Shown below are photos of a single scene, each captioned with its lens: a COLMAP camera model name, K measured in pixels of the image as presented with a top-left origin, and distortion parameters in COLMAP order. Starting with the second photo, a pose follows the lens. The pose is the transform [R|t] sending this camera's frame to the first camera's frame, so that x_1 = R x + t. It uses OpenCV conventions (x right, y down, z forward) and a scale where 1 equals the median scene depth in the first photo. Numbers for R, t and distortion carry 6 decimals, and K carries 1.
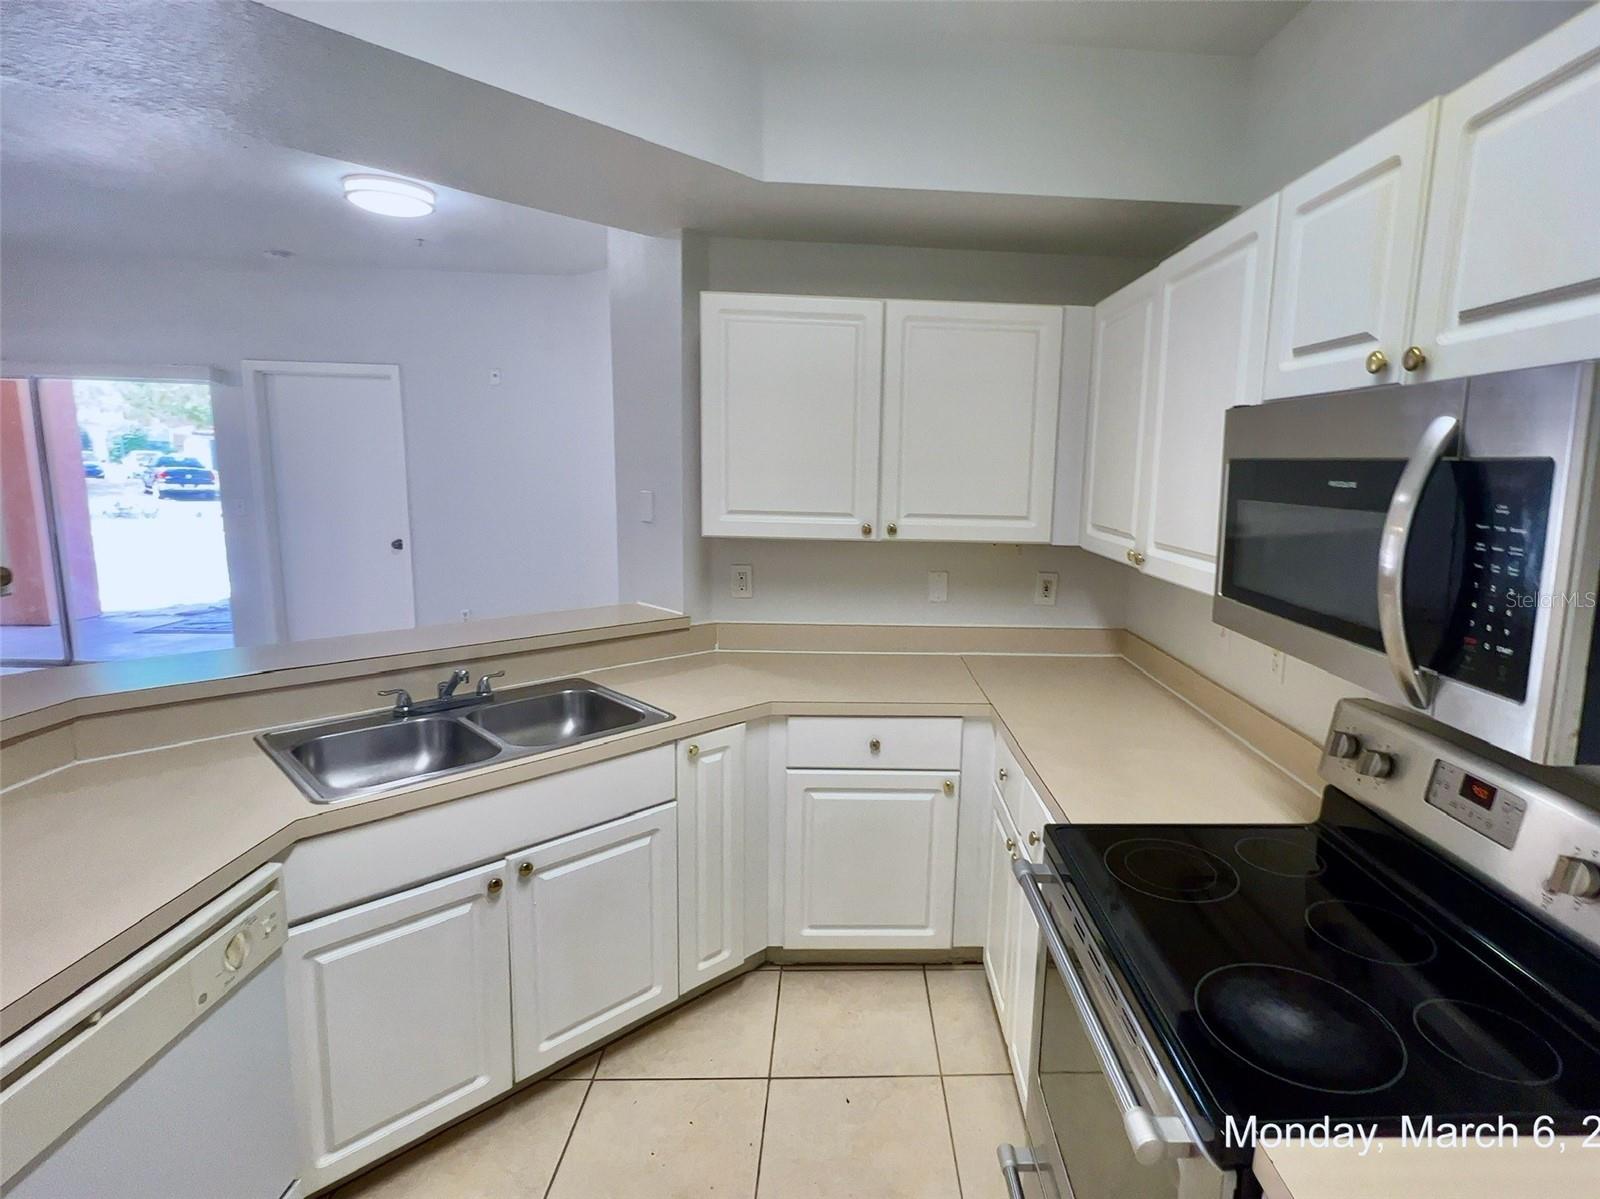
lens RADIAL K [[820.4, 0, 886.1], [0, 820.4, 590.3], [0, 0, 1]] dist [0.000752, 0.000078]
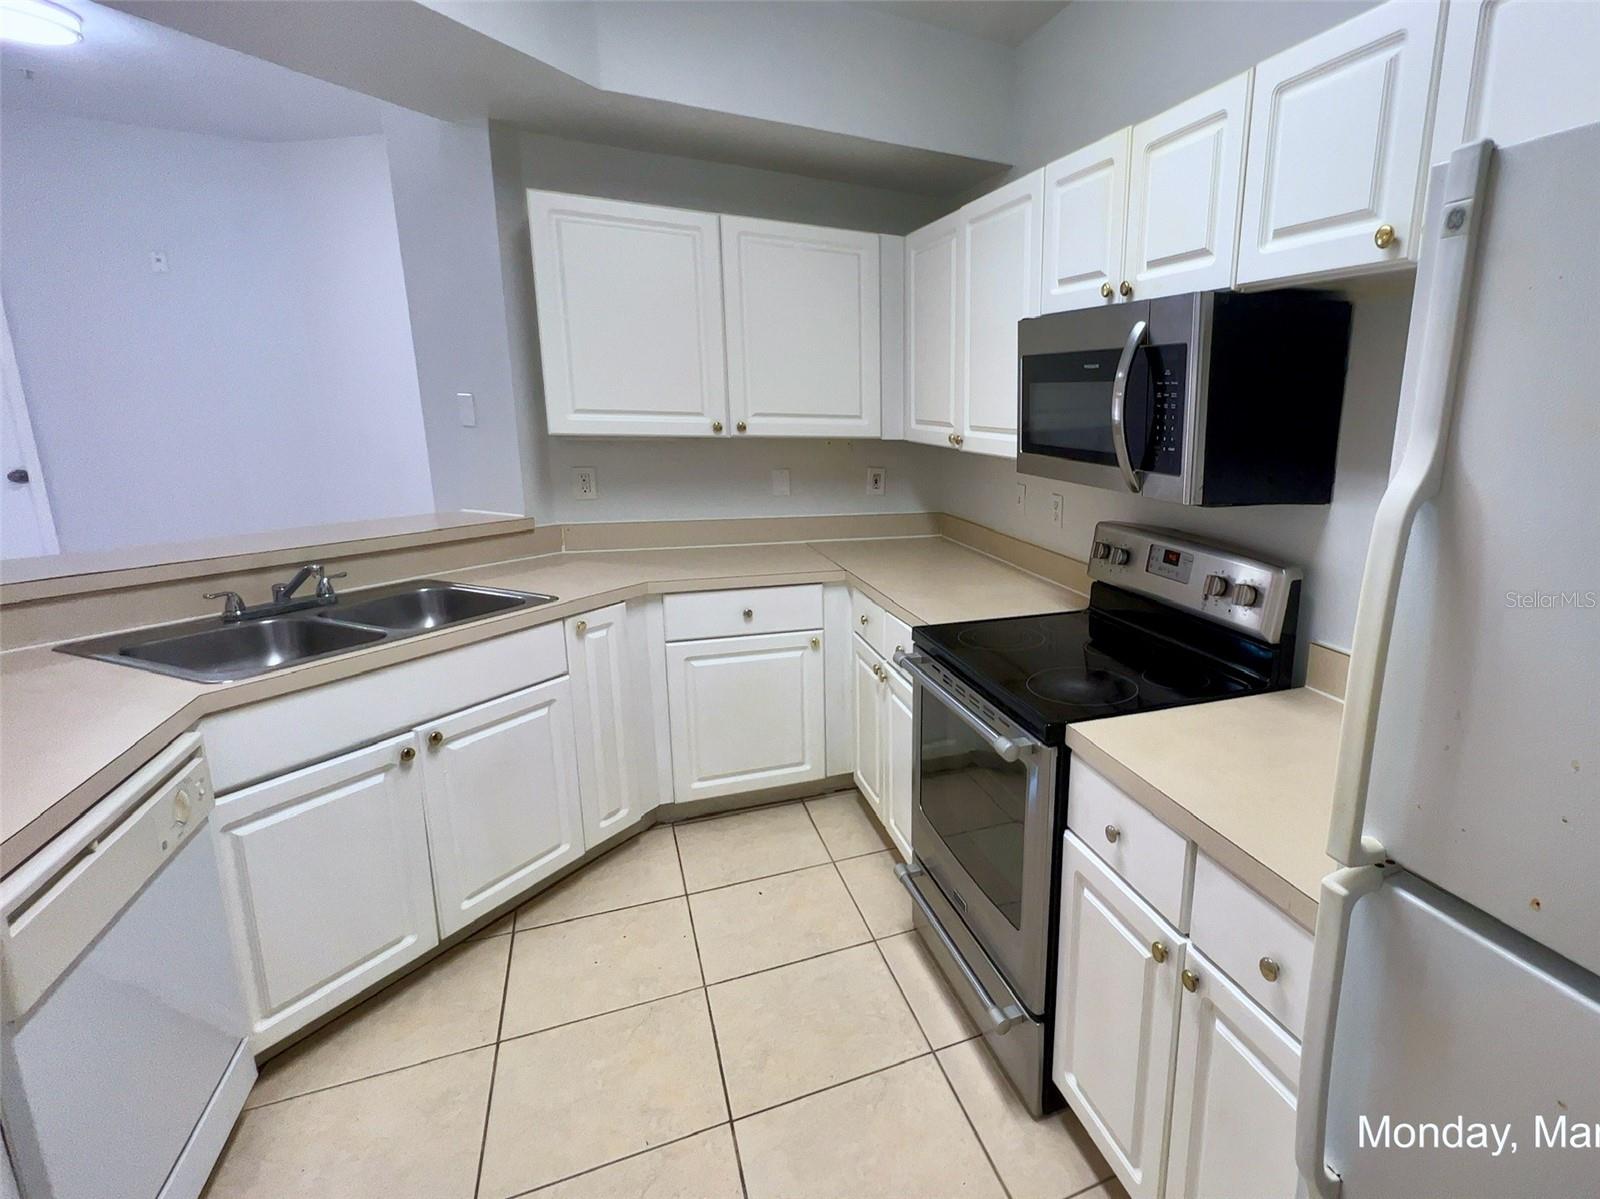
lens RADIAL K [[824.0, 0, 1026.7], [0, 824.0, 590.7], [0, 0, 1]] dist [-0.001203, 0.000775]
pose [[0.911841, -0.087461, 0.401118, -0.132805], [0.055505, 0.994337, 0.090631, 0.083237], [-0.406773, -0.060377, 0.911532, -0.241409]]
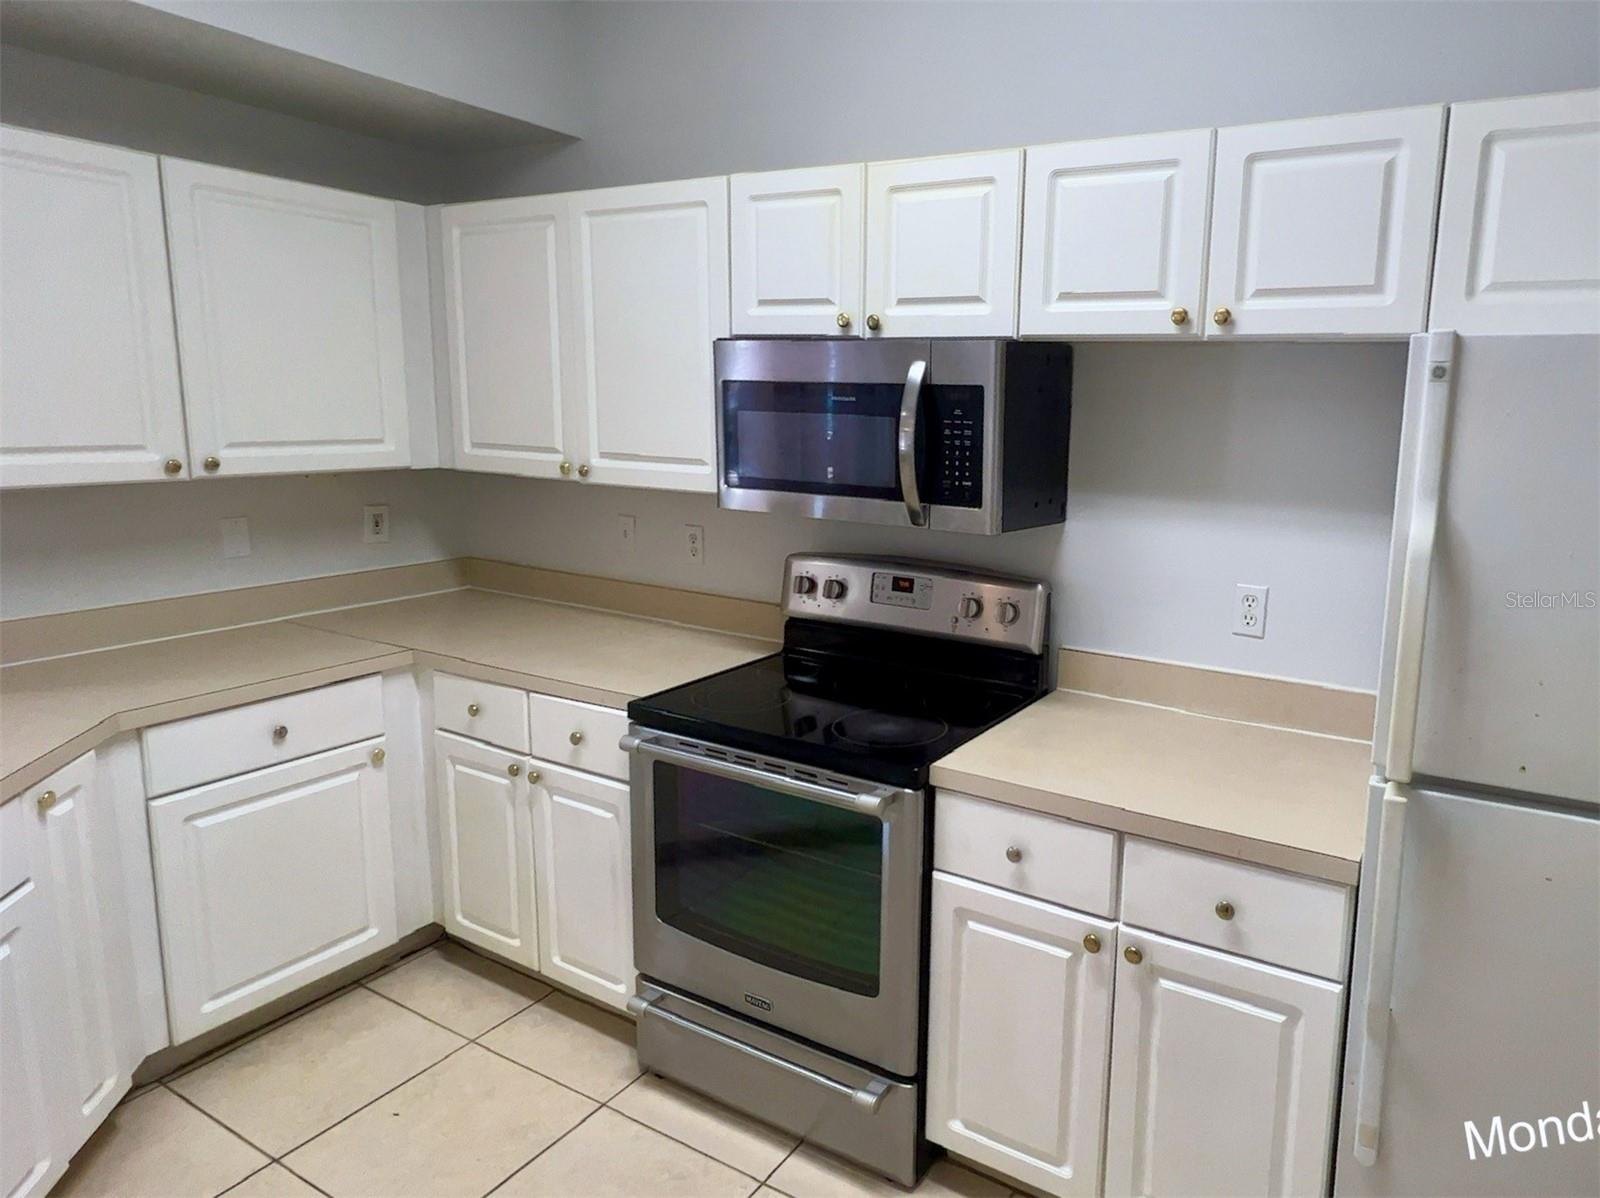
lens RADIAL K [[1003.2, 0, 963.7], [0, 1003.2, 559.6], [0, 0, 1]] dist [0.002532, 0.000001]
pose [[0.520534, -0.148305, 0.840863, -0.523903], [0.119287, 0.987773, 0.100371, 0.004397], [-0.845467, 0.048058, 0.531860, -0.103473]]
